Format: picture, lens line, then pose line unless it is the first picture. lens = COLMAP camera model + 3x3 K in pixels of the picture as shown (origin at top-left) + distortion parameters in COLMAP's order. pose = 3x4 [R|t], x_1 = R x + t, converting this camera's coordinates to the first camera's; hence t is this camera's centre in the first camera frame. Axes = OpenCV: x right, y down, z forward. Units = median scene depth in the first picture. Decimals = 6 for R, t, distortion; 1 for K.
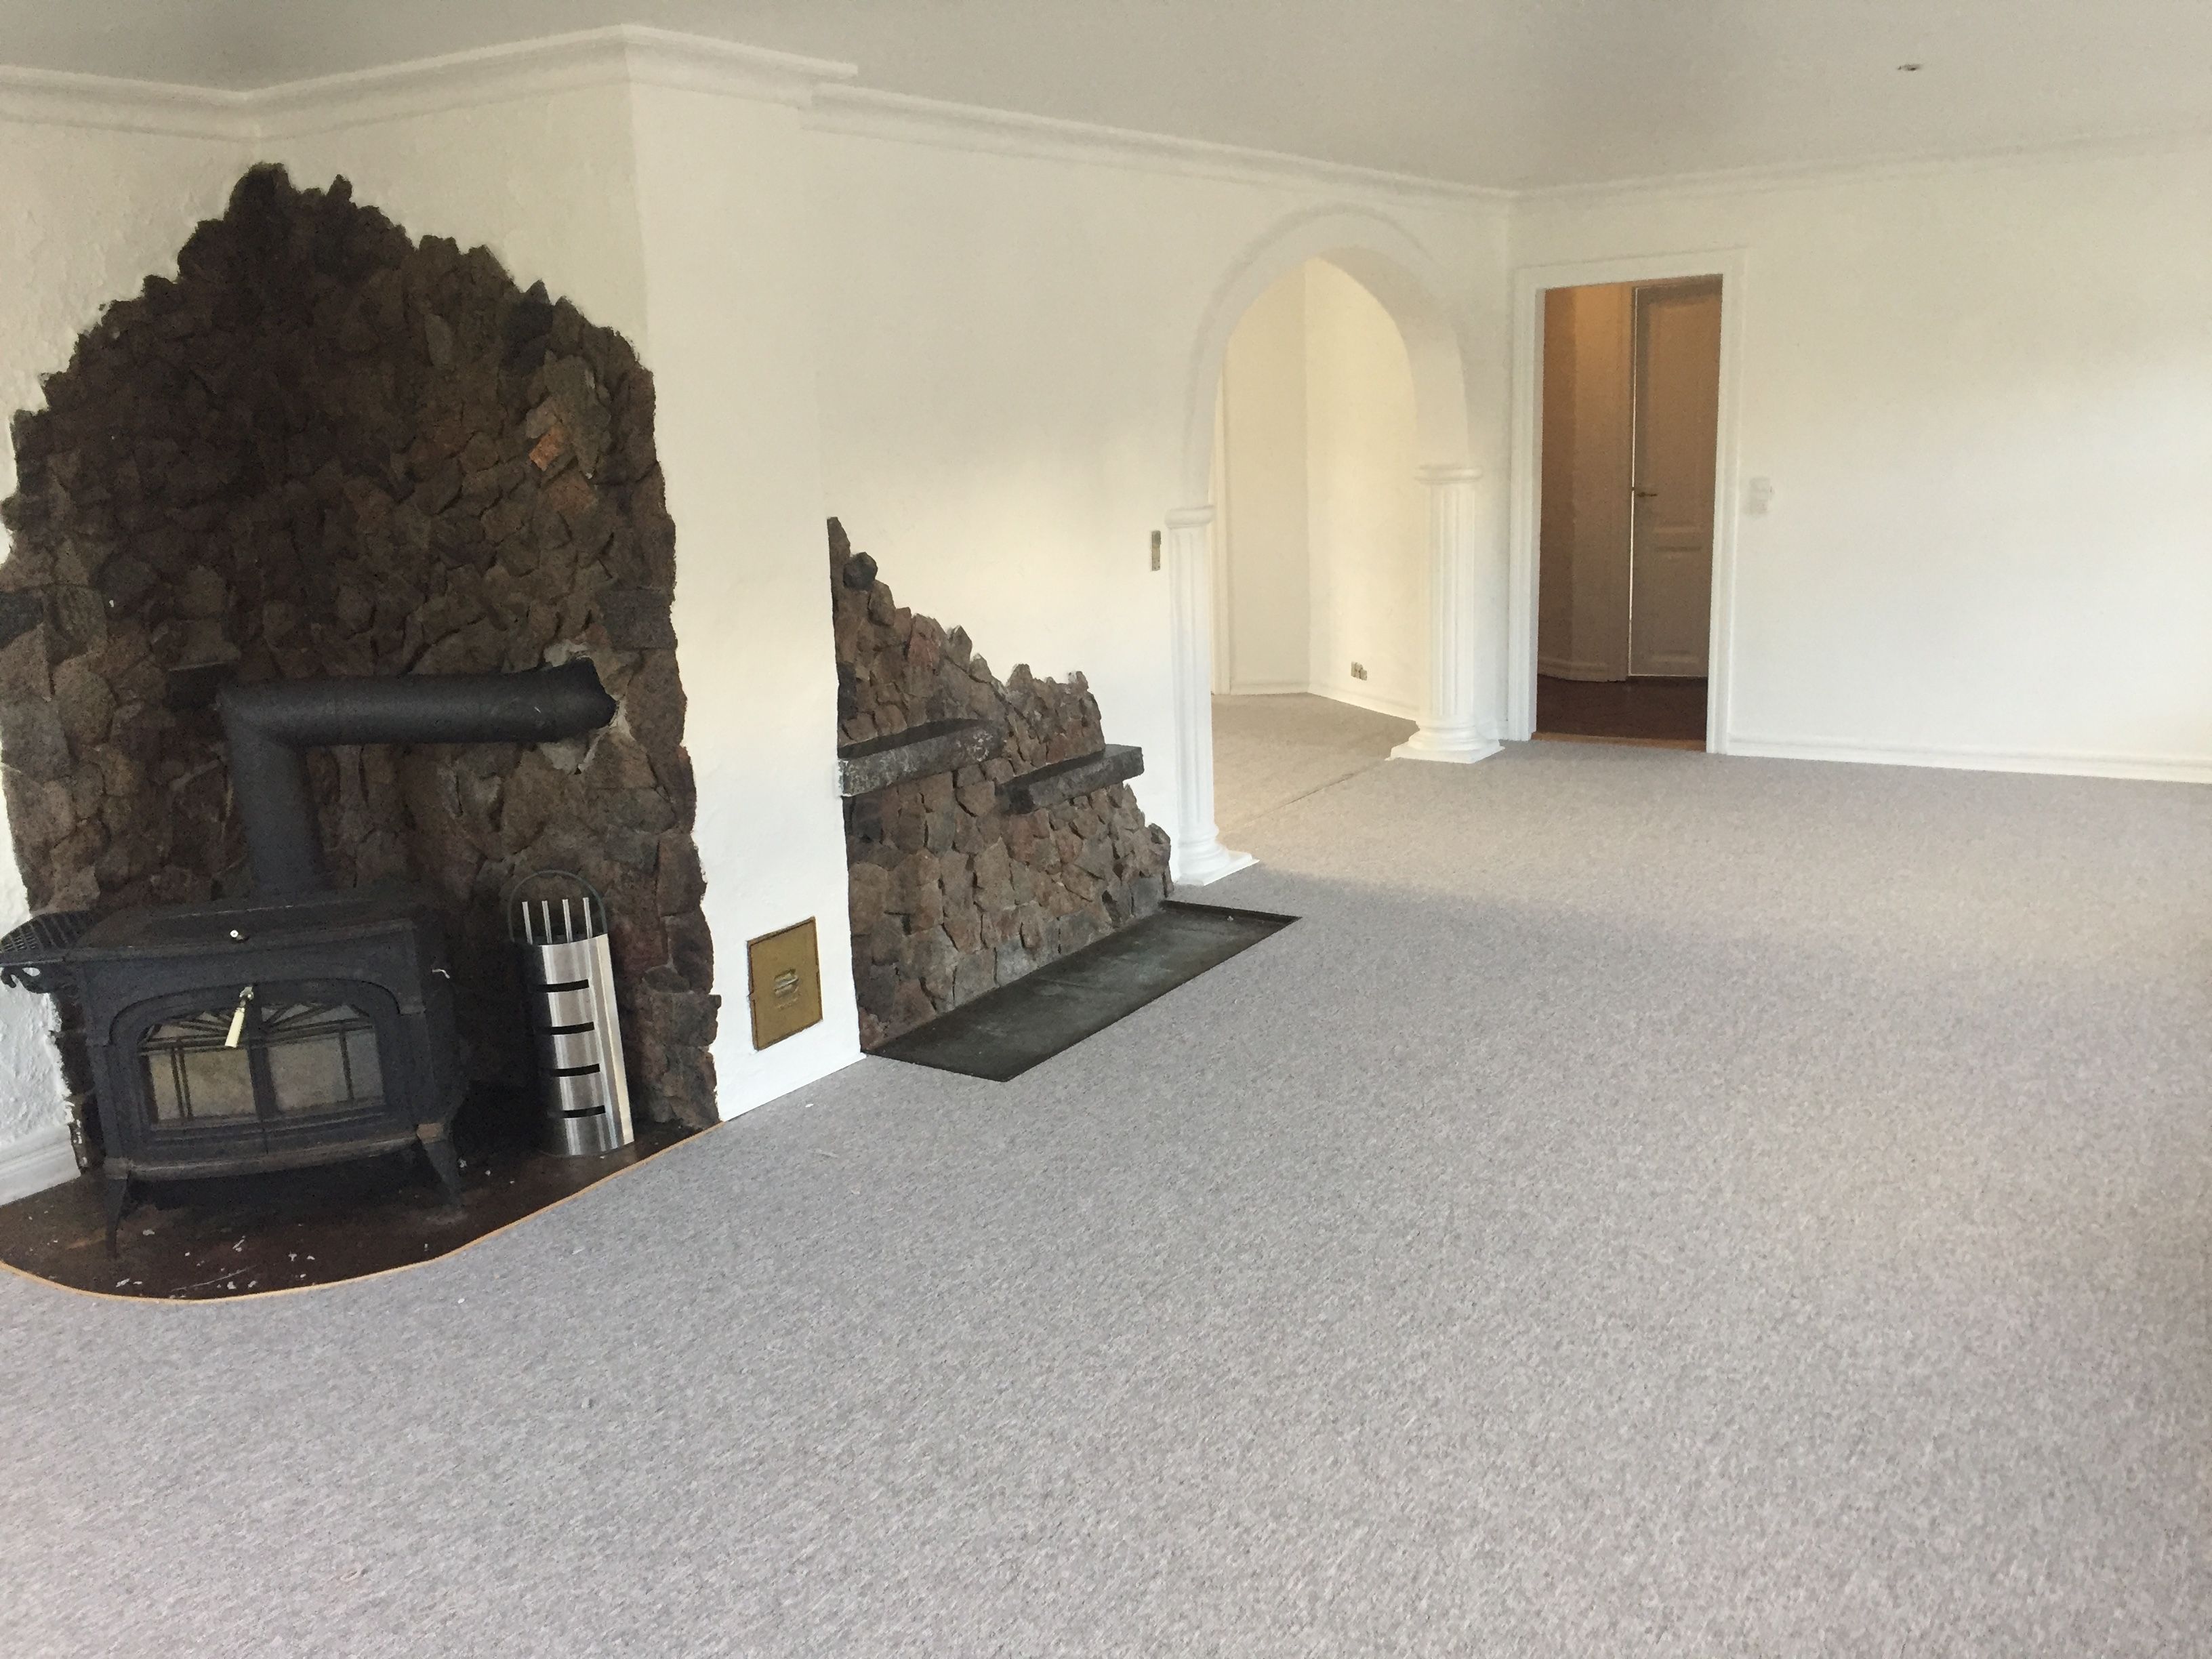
lens RADIAL K [[1932.0, 0, 1110.3], [0, 1932.0, 813.6], [0, 0, 1]] dist [0.092471, -0.126850]
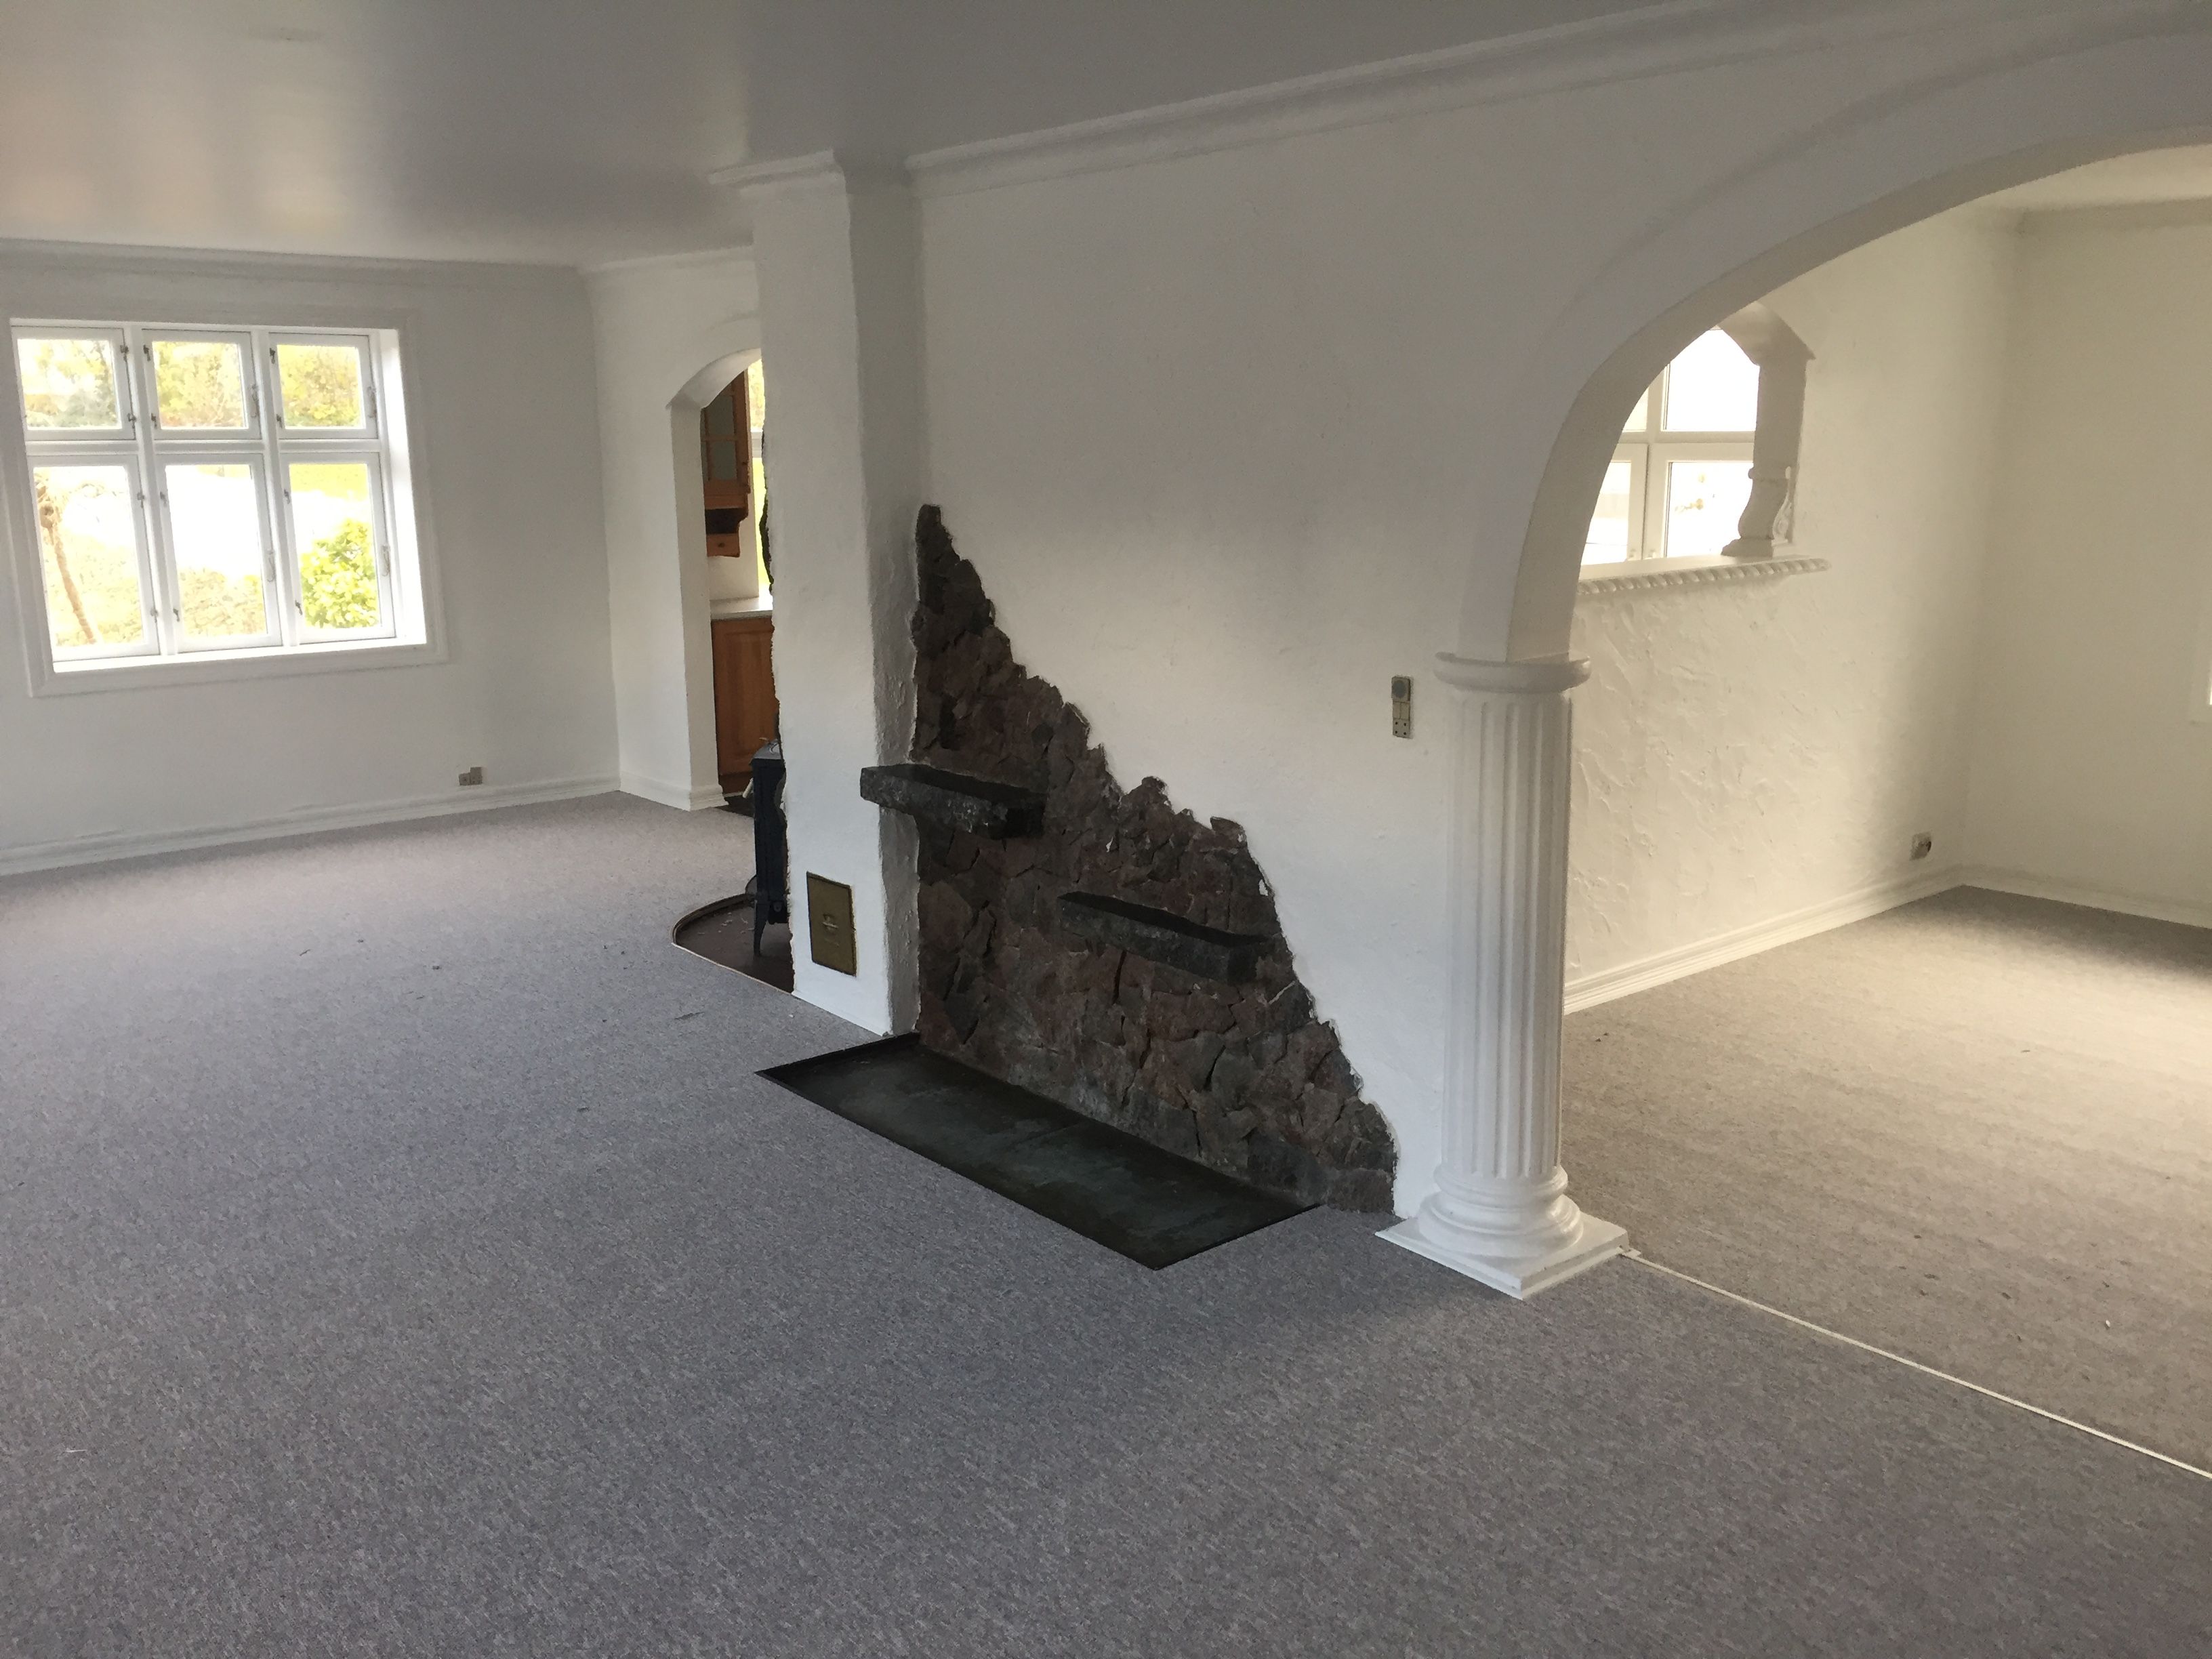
lens RADIAL K [[1856.9, 0, 1092.5], [0, 1856.9, 819.1], [0, 0, 1]] dist [0.026697, -0.001544]
pose [[-0.300285, 0.239949, -0.923176, 0.899132], [-0.186607, 0.934362, 0.303555, -0.382320], [0.935418, 0.263424, -0.235799, 1.504614]]
